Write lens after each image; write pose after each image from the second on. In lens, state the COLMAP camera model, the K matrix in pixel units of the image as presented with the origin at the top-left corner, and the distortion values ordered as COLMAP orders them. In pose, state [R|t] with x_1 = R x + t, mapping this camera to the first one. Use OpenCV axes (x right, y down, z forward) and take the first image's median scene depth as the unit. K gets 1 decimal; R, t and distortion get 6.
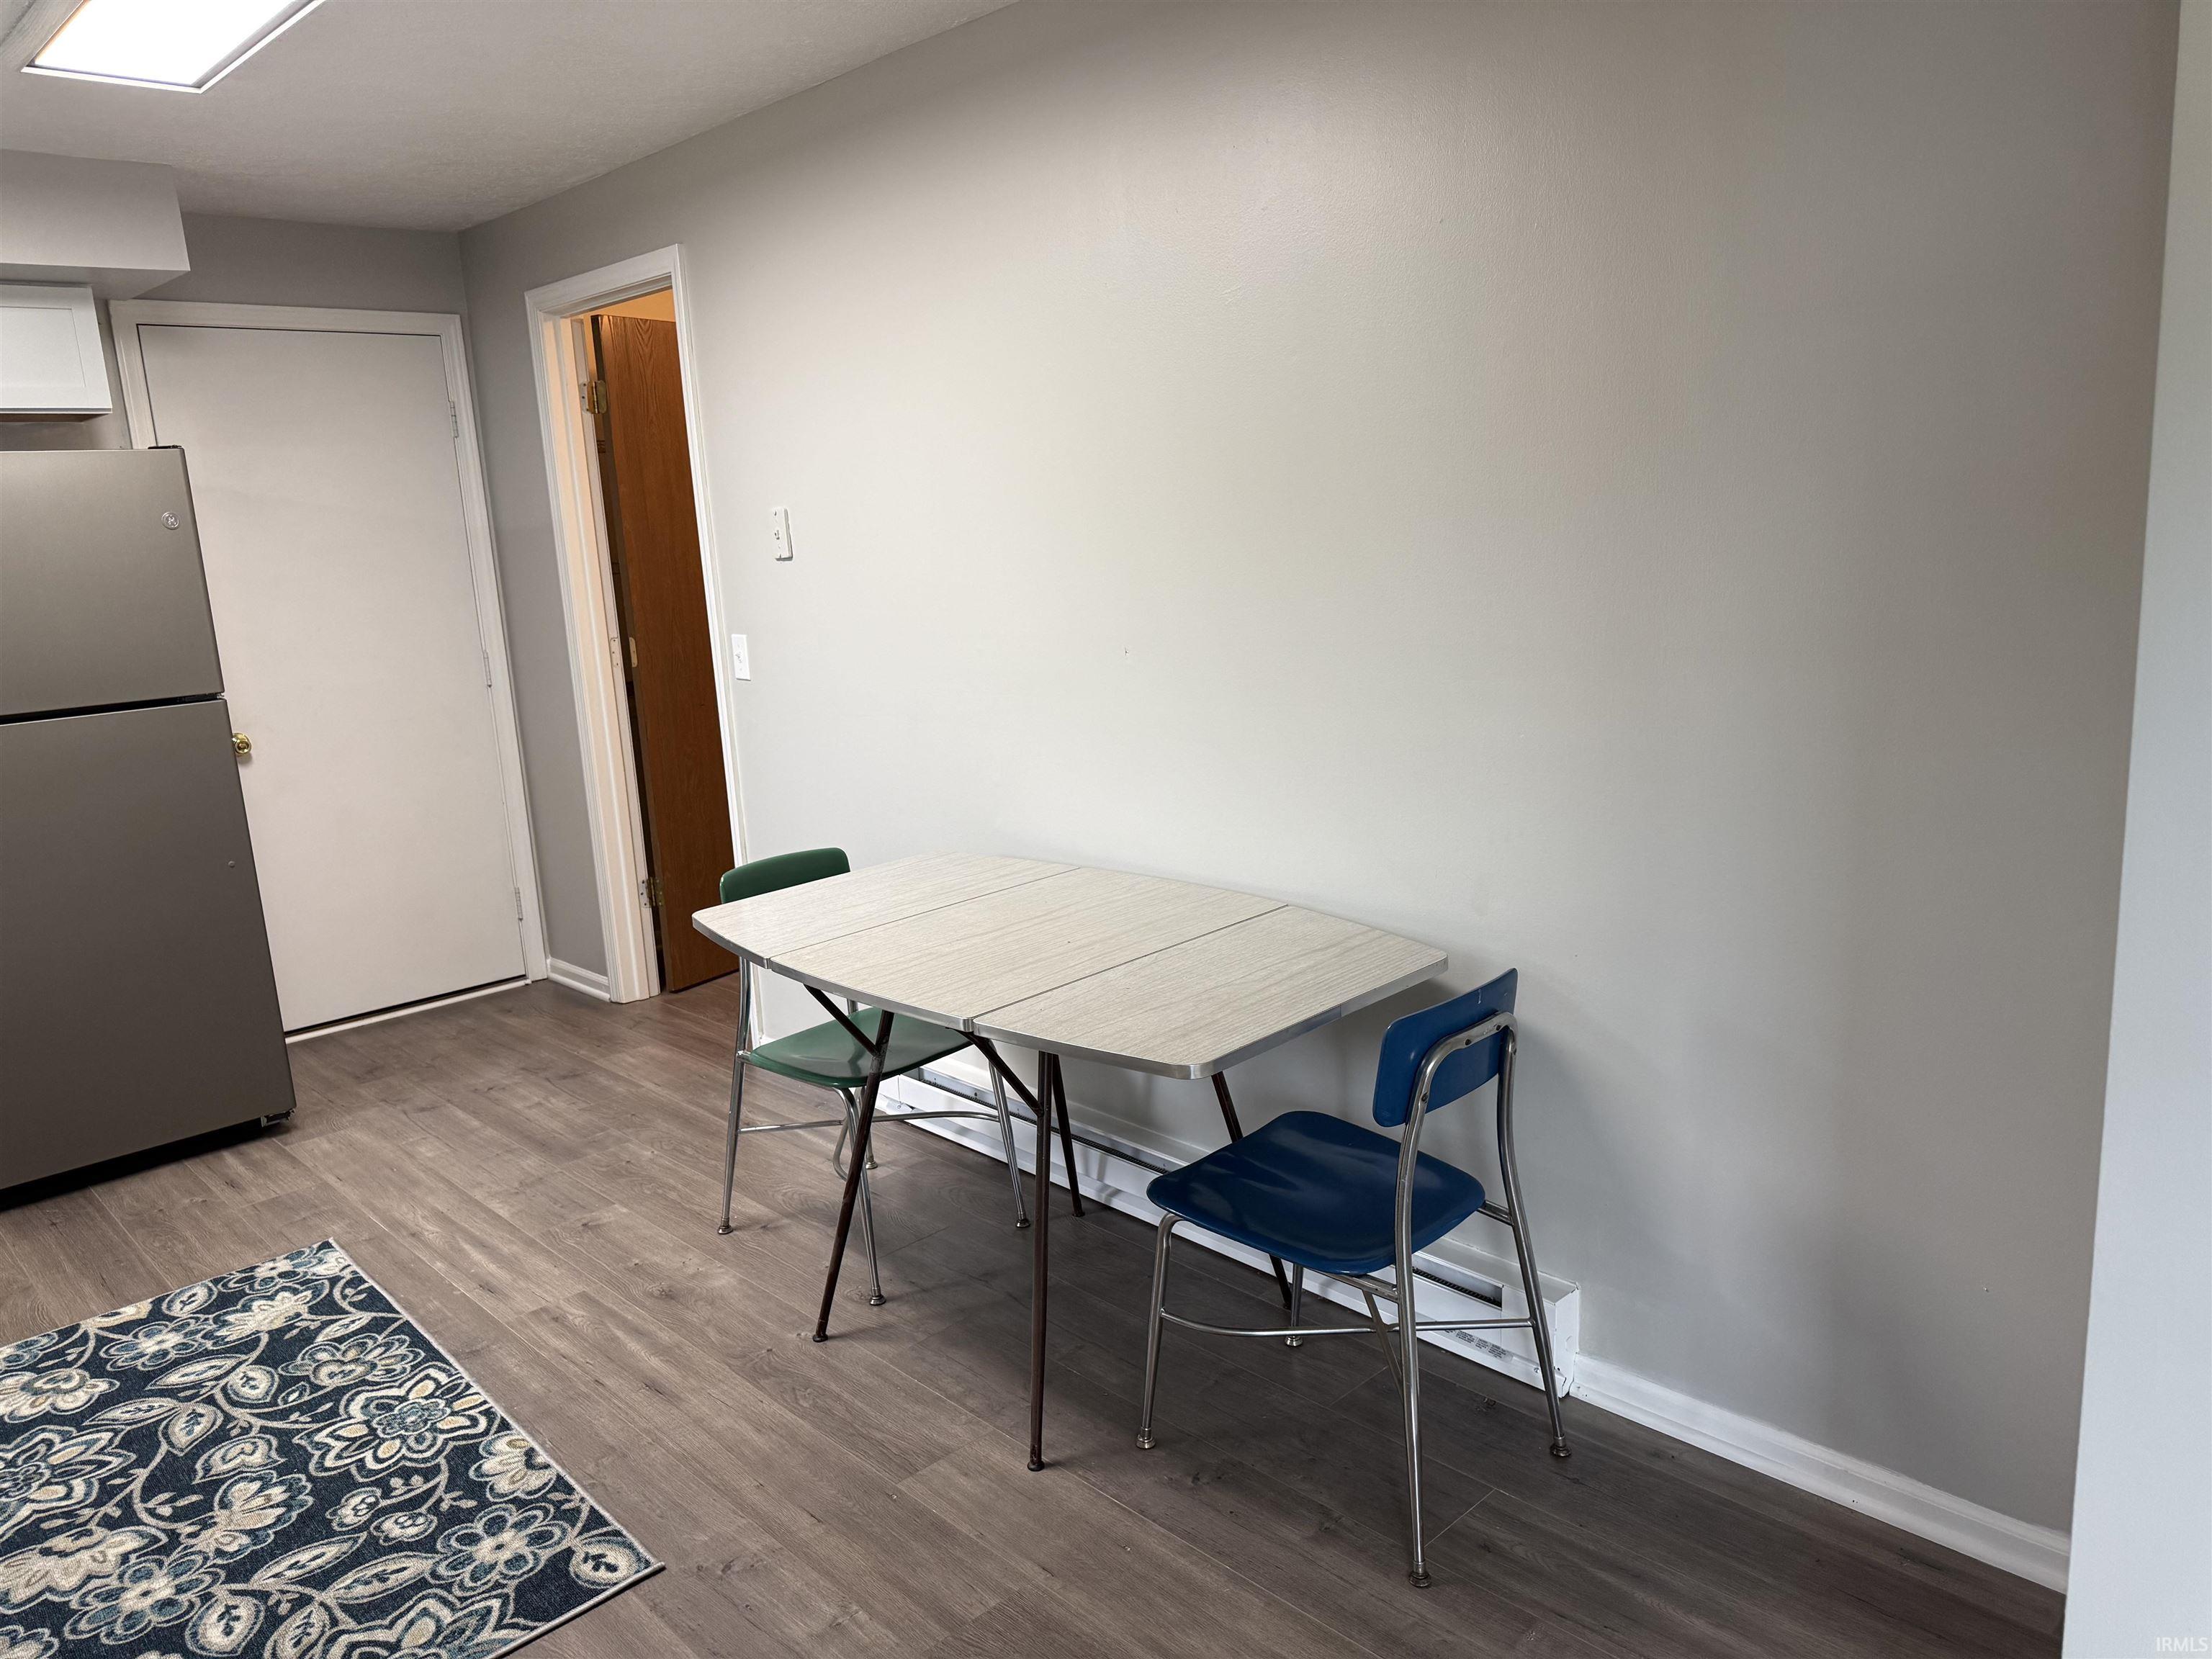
lens RADIAL K [[1576.7, 0, 1106.6], [0, 1576.7, 847.2], [0, 0, 1]] dist [0.000487, -0.003778]
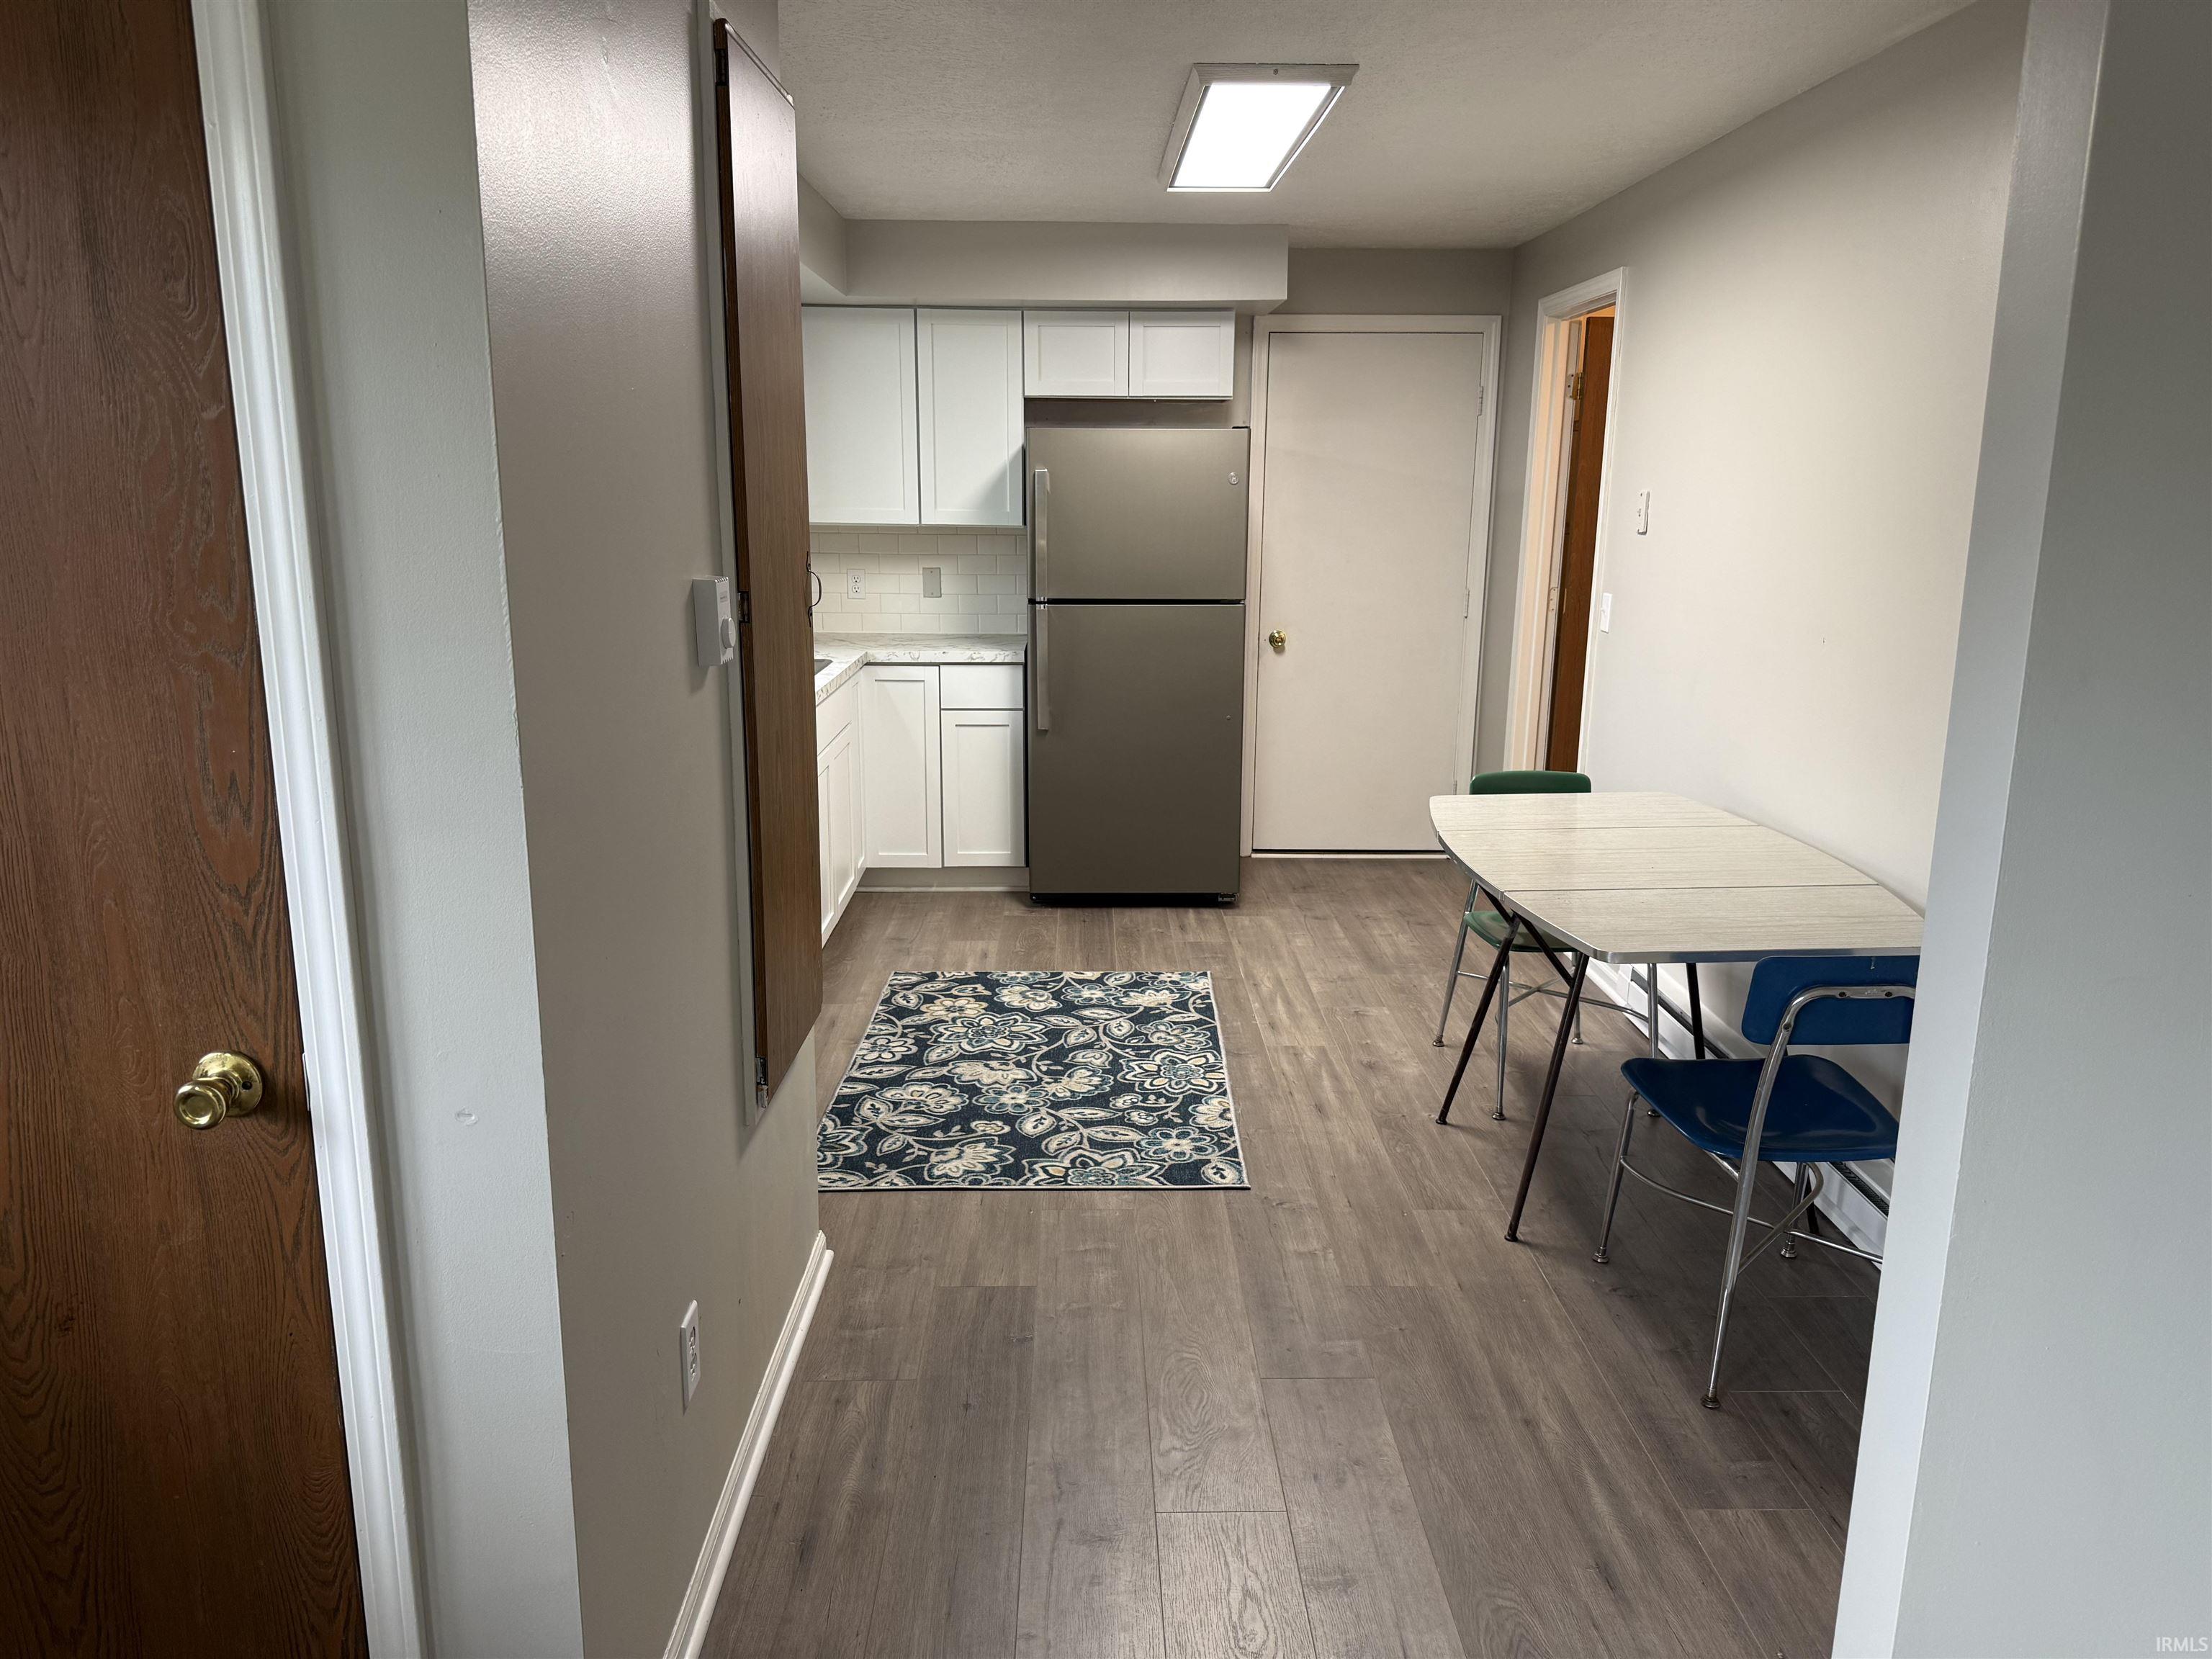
lens RADIAL K [[1565.5, 0, 1115.3], [0, 1565.5, 822.8], [0, 0, 1]] dist [0.196143, -0.159756]
pose [[0.738536, 0.203969, -0.642621, 0.466332], [-0.189888, 0.977483, 0.092024, -0.011007], [0.646921, 0.054063, 0.760638, -0.245365]]
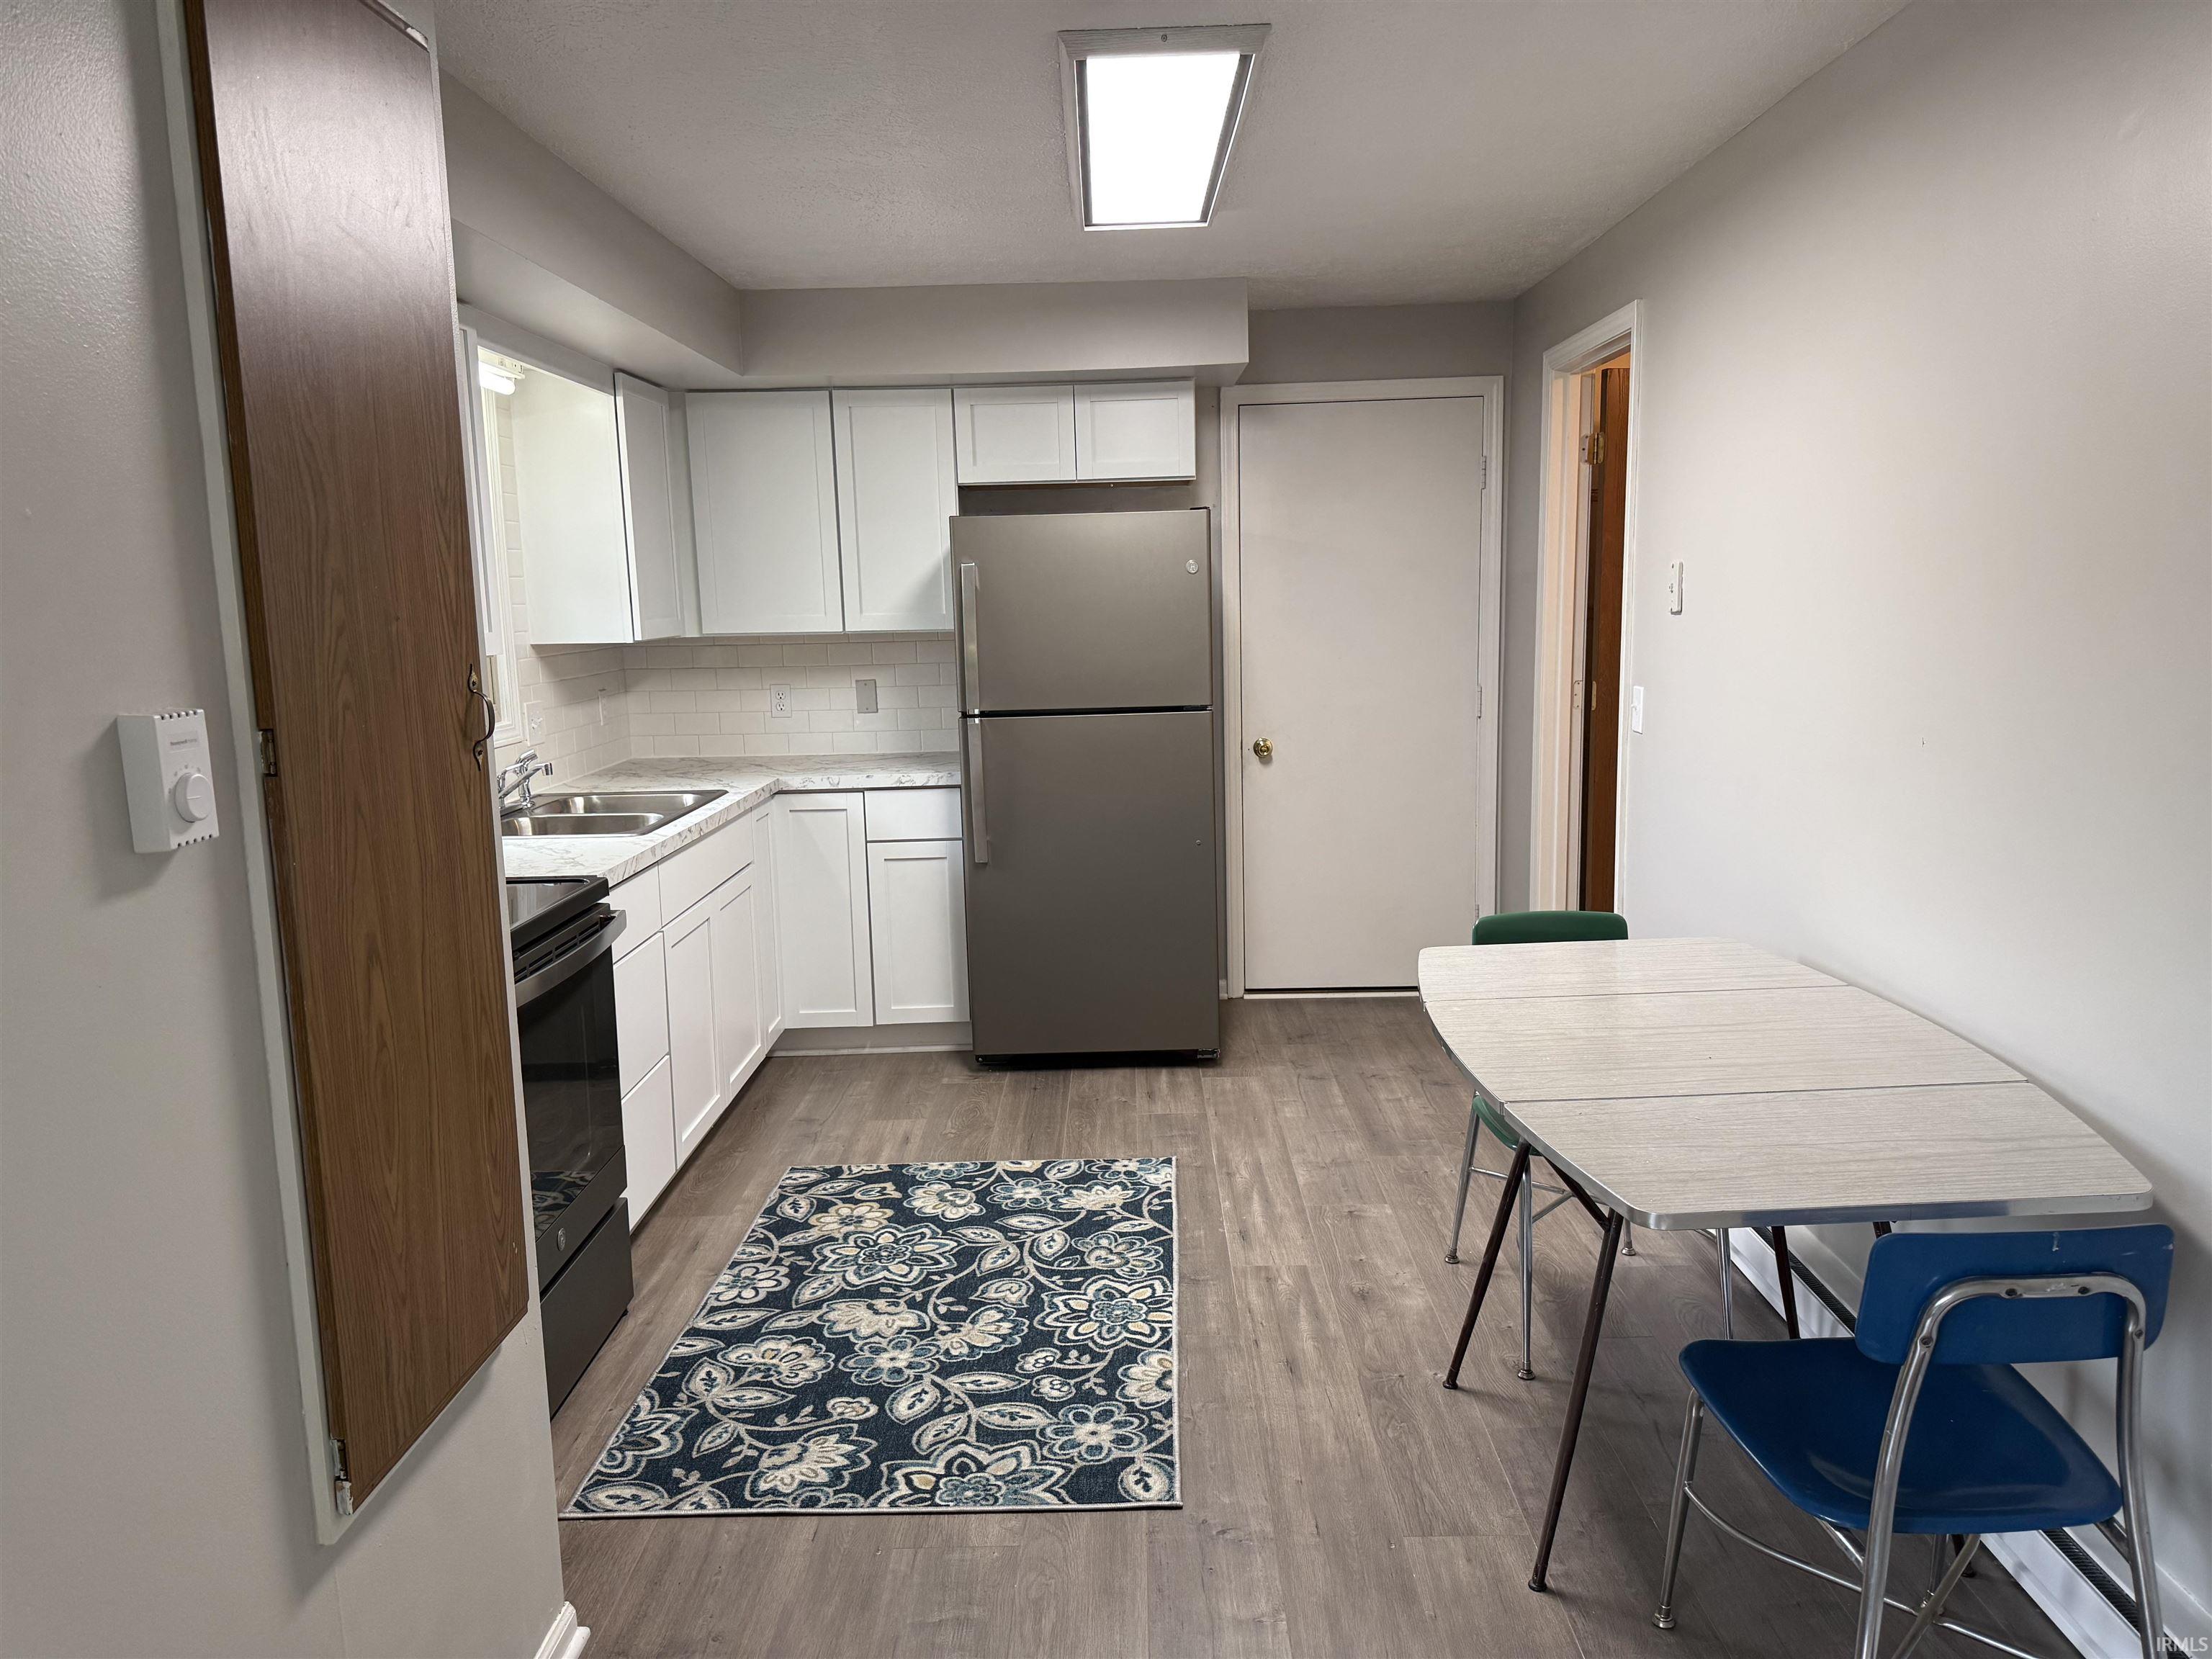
lens RADIAL K [[1553.8, 0, 1110.2], [0, 1553.8, 836.9], [0, 0, 1]] dist [0.189288, -0.394751]
pose [[0.717805, 0.145813, -0.680804, 0.330155], [-0.159773, 0.986227, 0.042771, -0.050101], [0.677664, 0.078073, 0.731215, 0.079708]]
